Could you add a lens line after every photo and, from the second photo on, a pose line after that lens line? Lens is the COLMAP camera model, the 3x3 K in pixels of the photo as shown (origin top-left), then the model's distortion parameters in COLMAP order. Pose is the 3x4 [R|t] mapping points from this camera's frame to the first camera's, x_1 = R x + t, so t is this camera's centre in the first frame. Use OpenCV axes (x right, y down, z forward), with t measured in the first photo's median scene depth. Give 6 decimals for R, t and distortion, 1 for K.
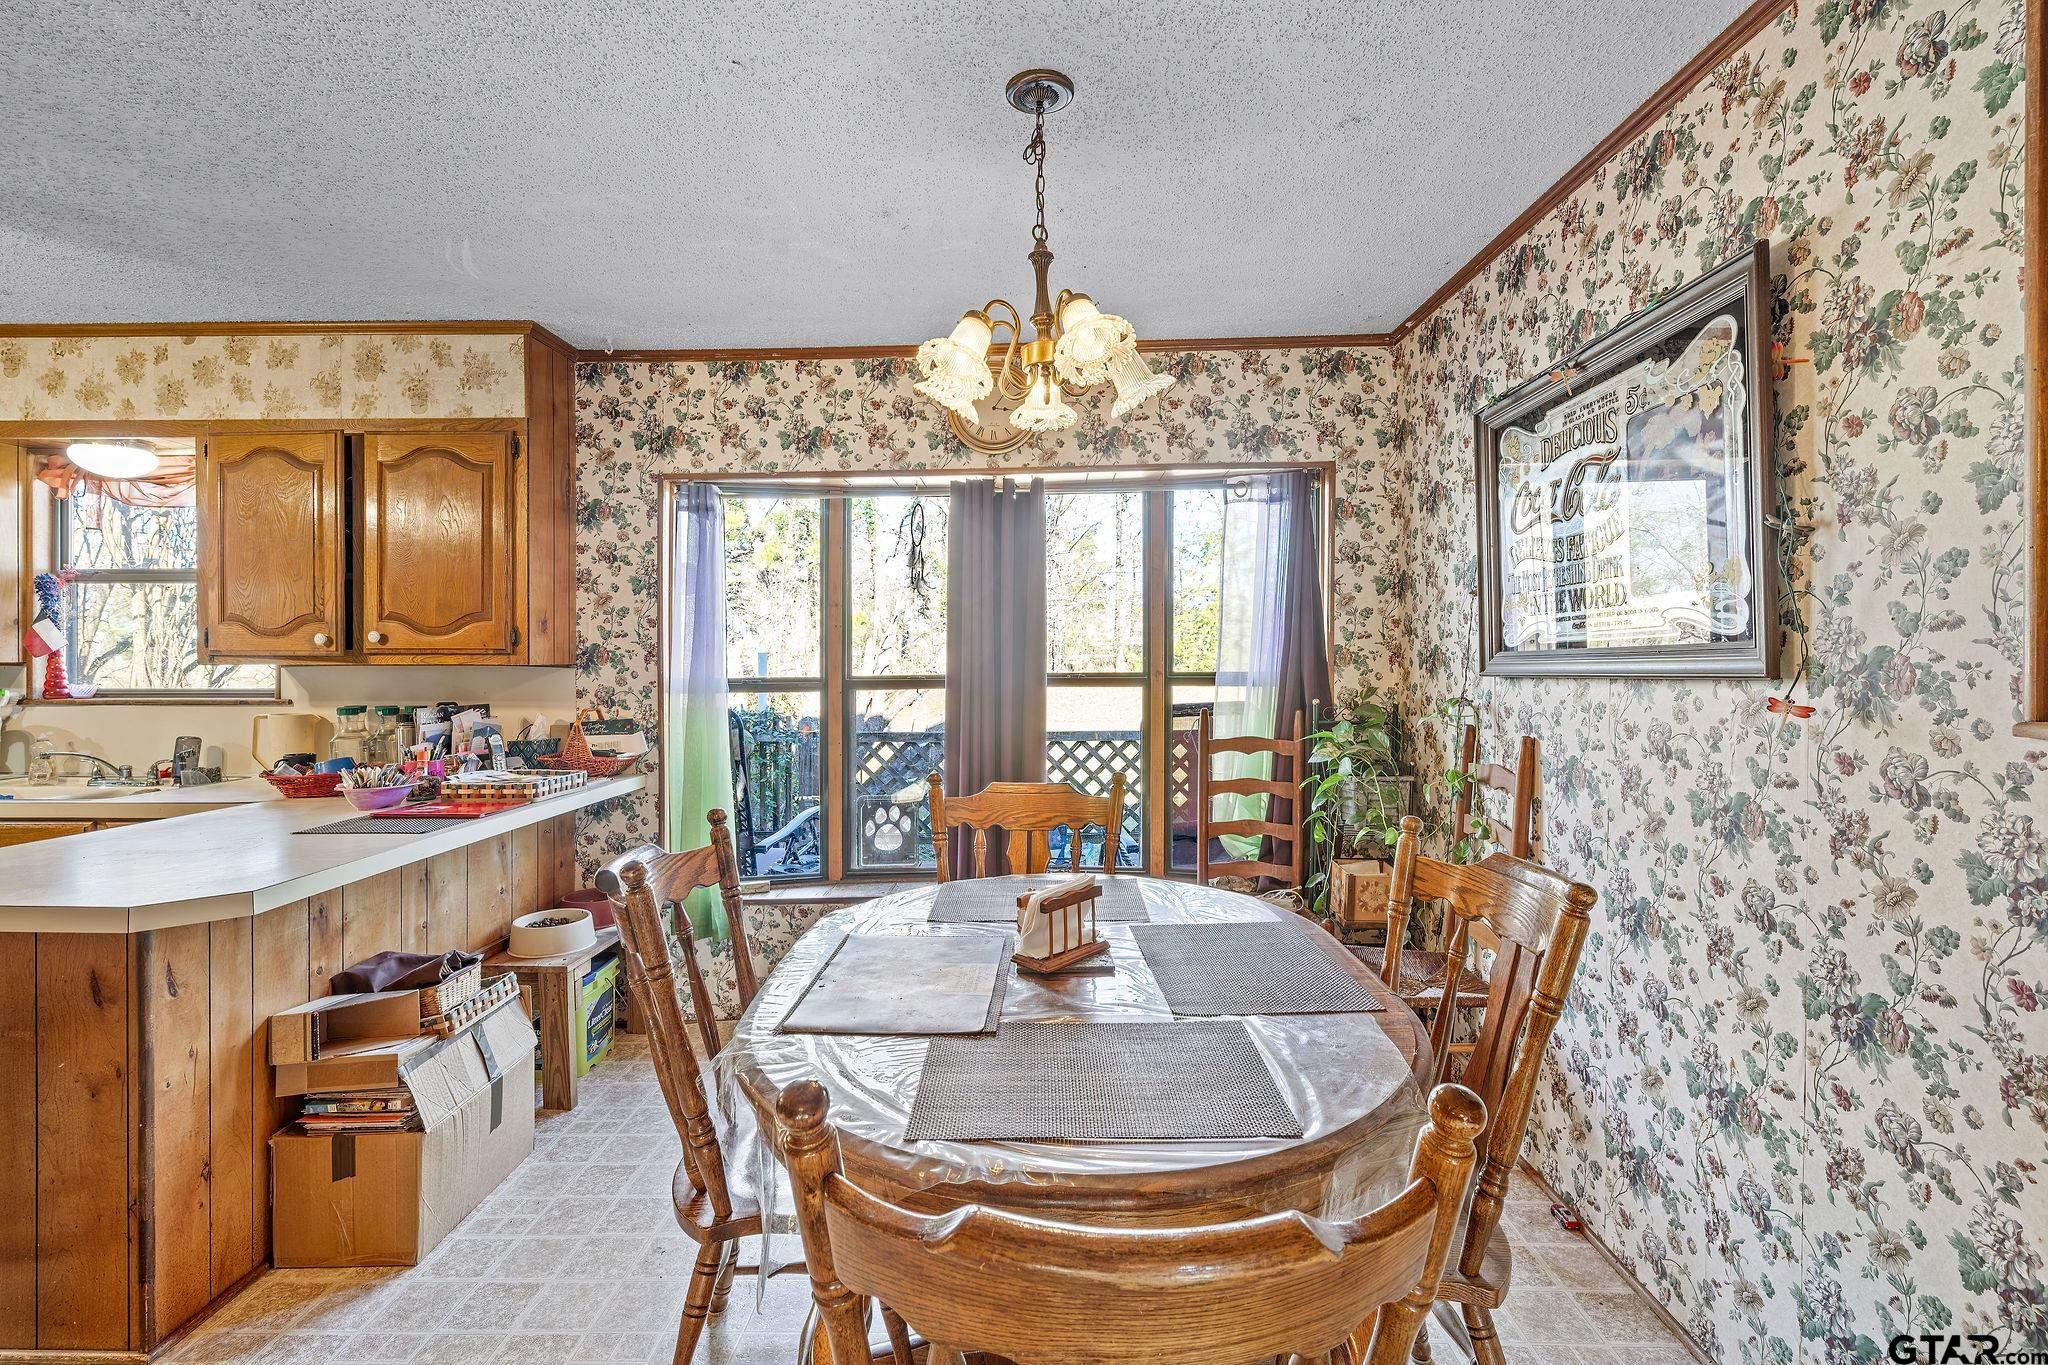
lens RADIAL K [[936.3, 0, 1018.4], [0, 936.3, 657.7], [0, 0, 1]] dist [0.002261, 0.000376]
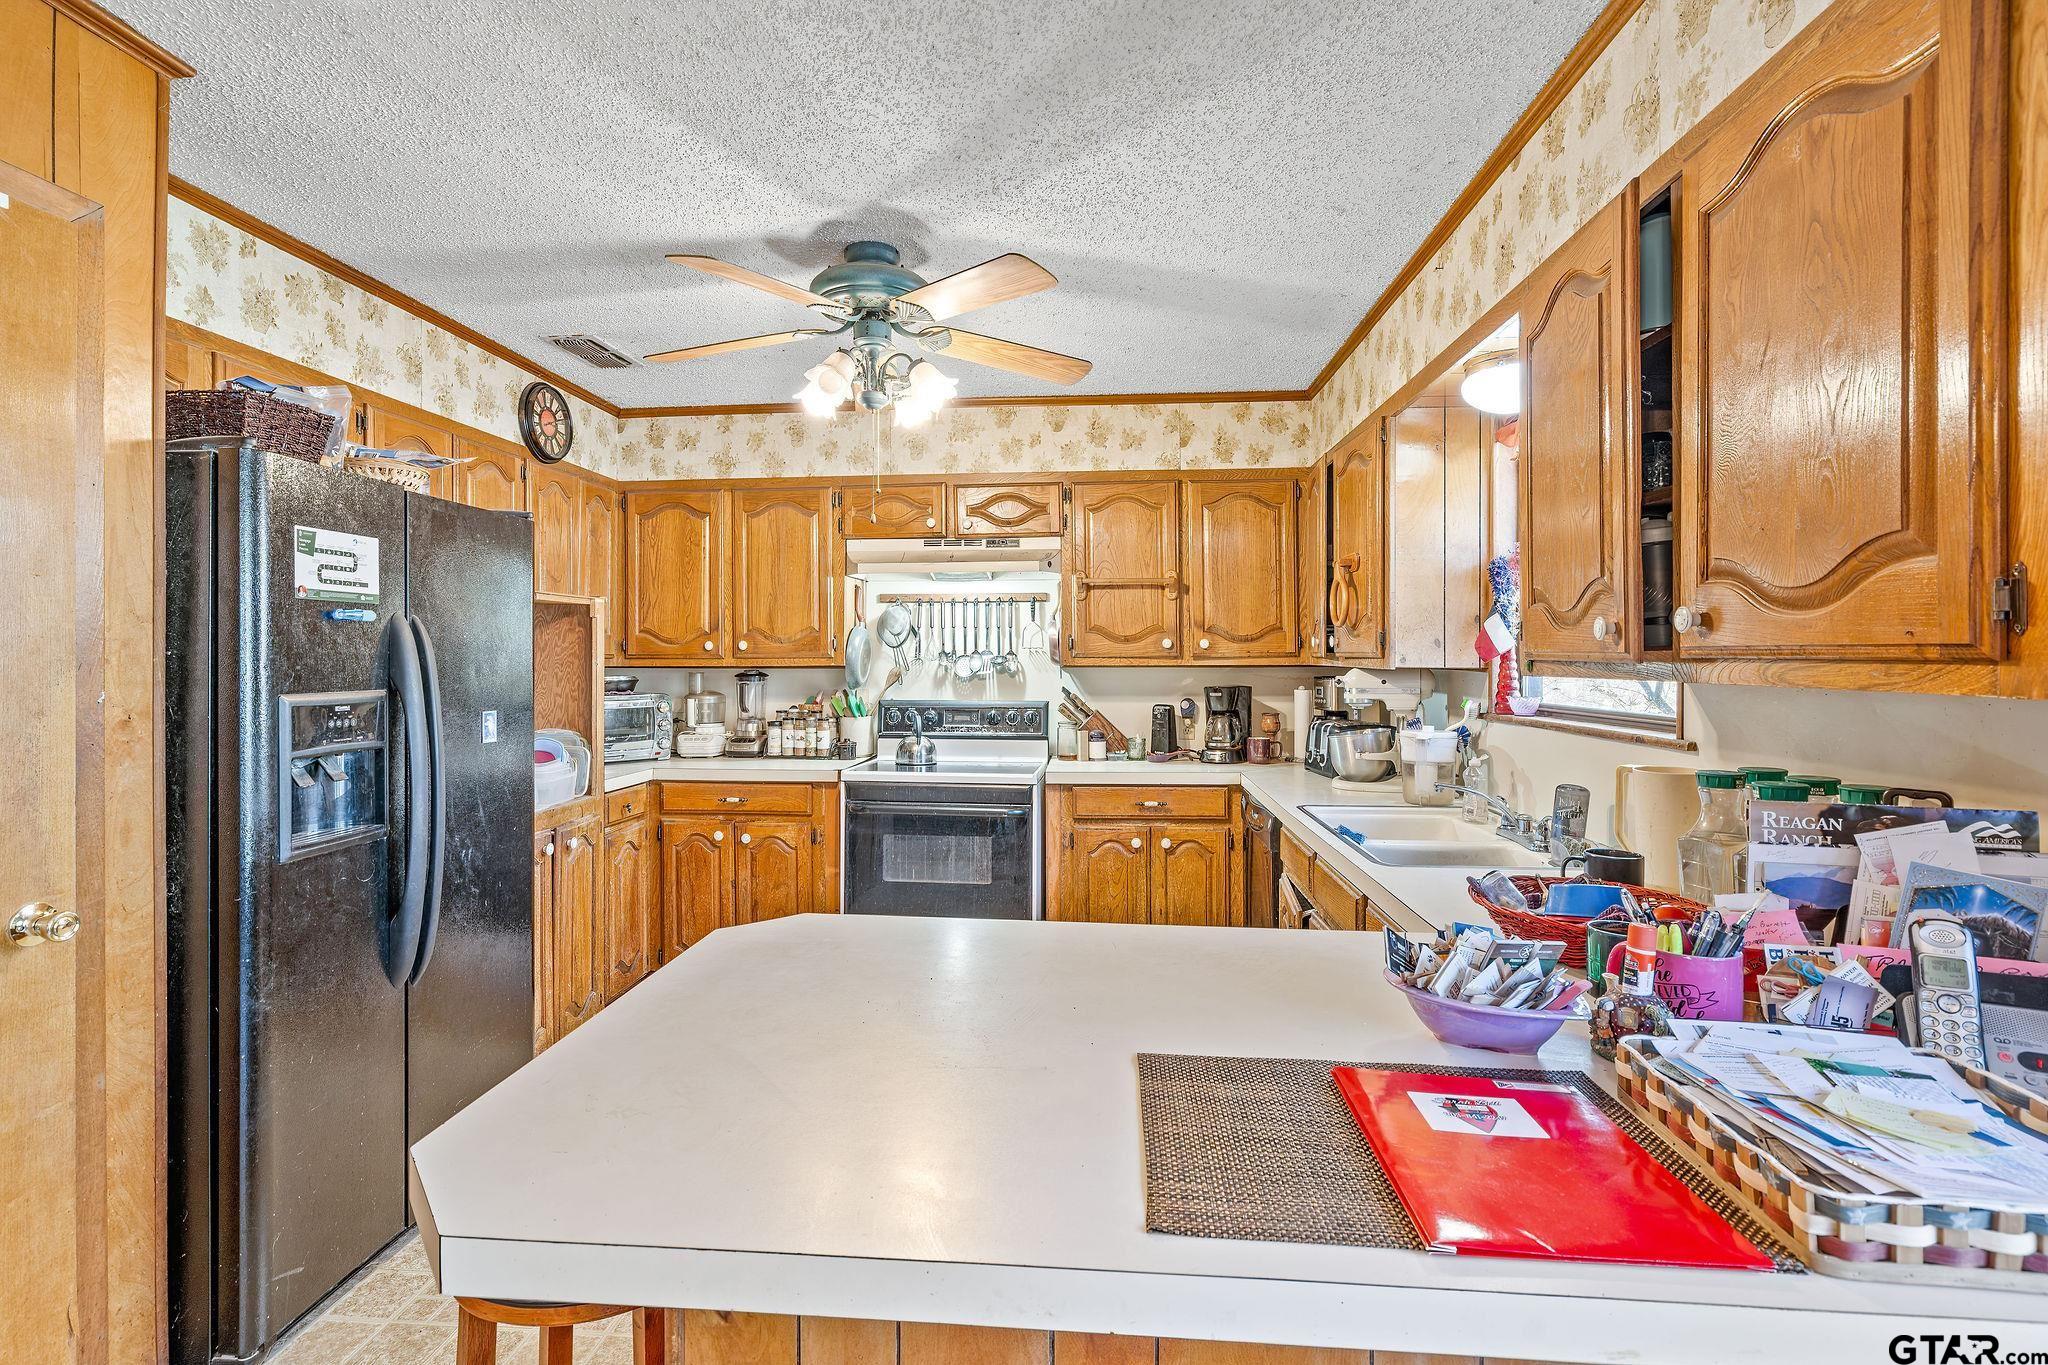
lens RADIAL K [[936.3, 0, 1018.4], [0, 936.3, 657.7], [0, 0, 1]] dist [0.002261, 0.000376]
pose [[-0.077348, 0.002049, -0.997002, -0.226585], [-0.003343, 0.999992, 0.002315, -0.004529], [0.996999, 0.003512, -0.077341, 0.716857]]
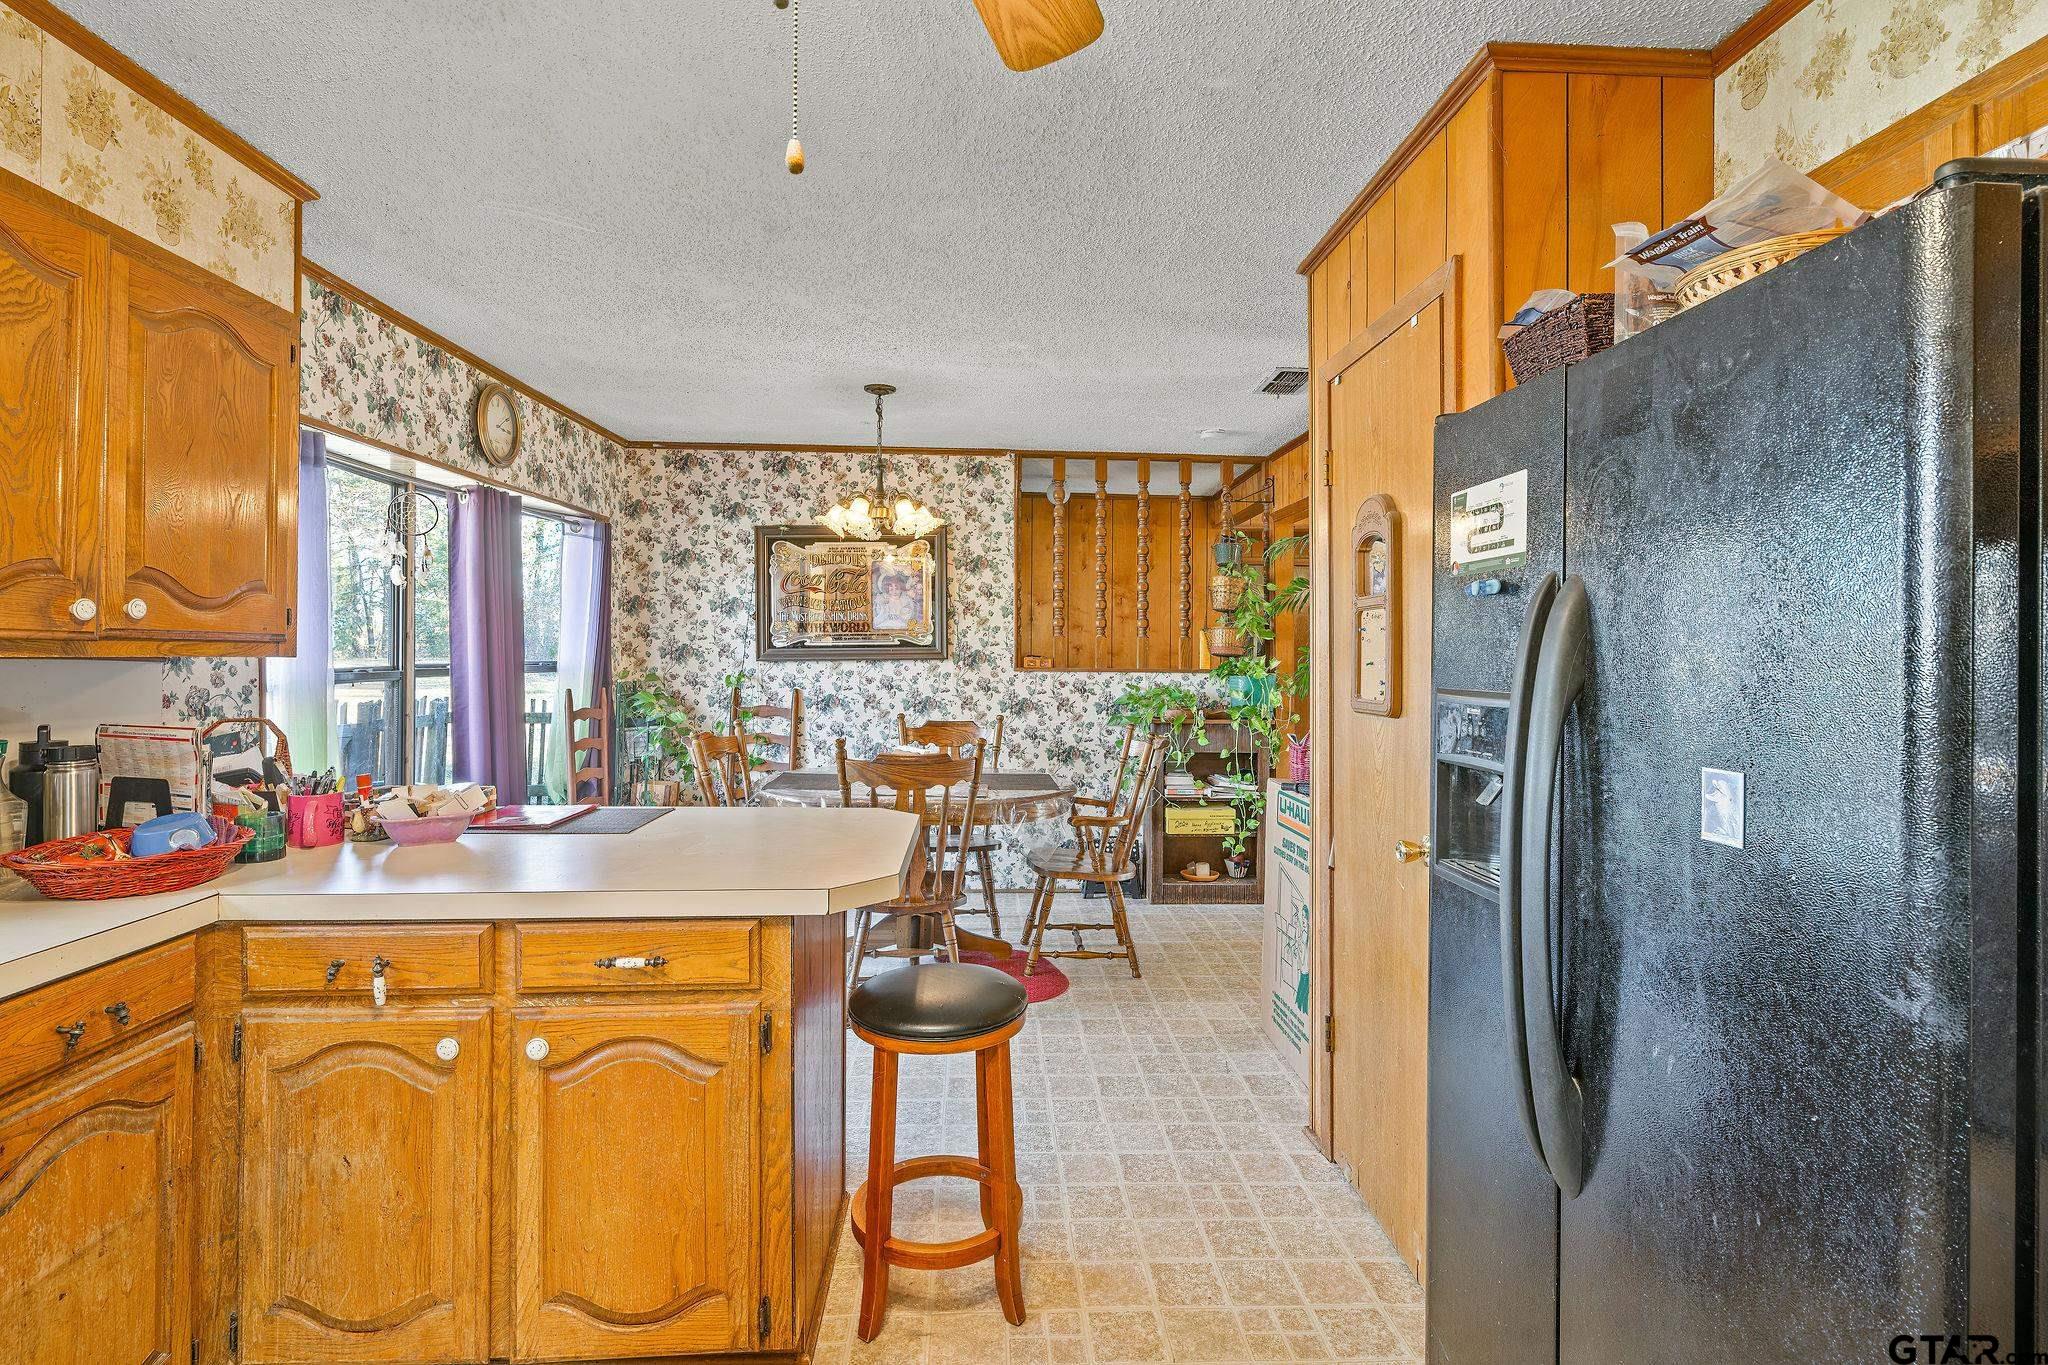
lens RADIAL K [[936.3, 0, 1018.4], [0, 936.3, 657.7], [0, 0, 1]] dist [0.002261, 0.000376]
pose [[-0.059153, -0.002707, 0.998245, -1.281688], [-0.003626, 0.999990, 0.002497, 0.004538], [-0.998242, -0.003472, -0.059162, 0.484715]]
